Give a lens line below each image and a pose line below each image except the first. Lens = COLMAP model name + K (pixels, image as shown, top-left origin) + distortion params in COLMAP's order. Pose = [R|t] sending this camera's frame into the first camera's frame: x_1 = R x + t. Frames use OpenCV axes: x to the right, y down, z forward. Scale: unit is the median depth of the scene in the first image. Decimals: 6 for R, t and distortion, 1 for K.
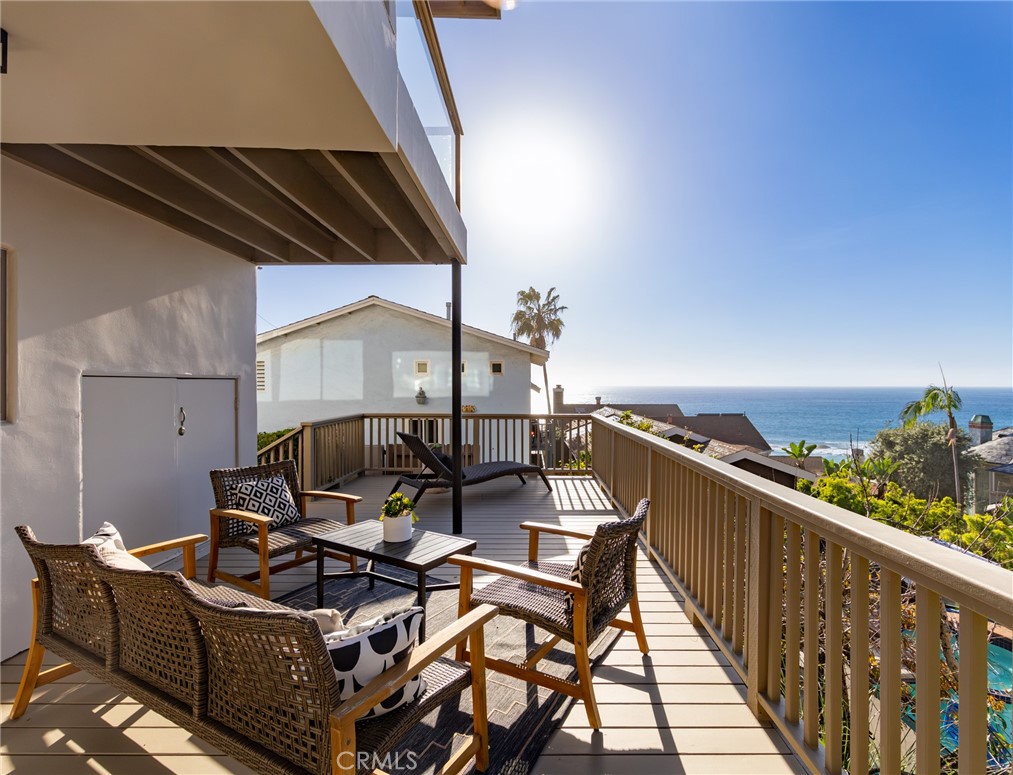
lens RADIAL K [[496.8, 0, 535.2], [0, 496.8, 379.0], [0, 0, 1]] dist [0.006176, 0.001111]
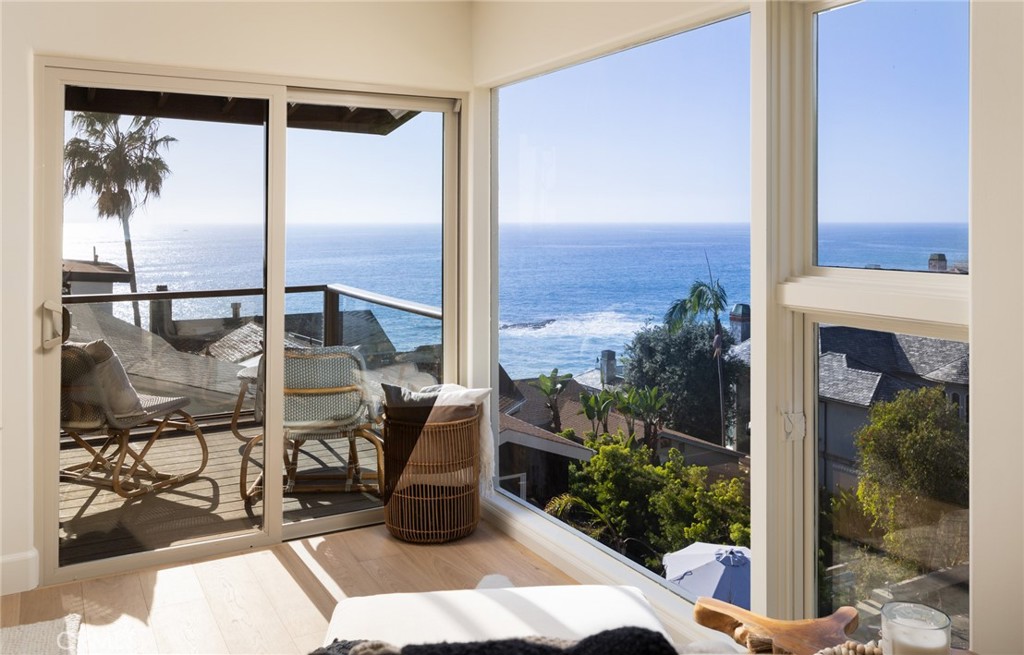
lens RADIAL K [[866.9, 0, 532.3], [0, 866.9, 216.8], [0, 0, 1]] dist [-0.017483, 0.020063]
pose [[0.874889, 0.001944, 0.484320, -0.066272], [-0.003635, 0.999990, 0.002554, -0.076956], [-0.484311, -0.003995, 0.874887, -0.039254]]
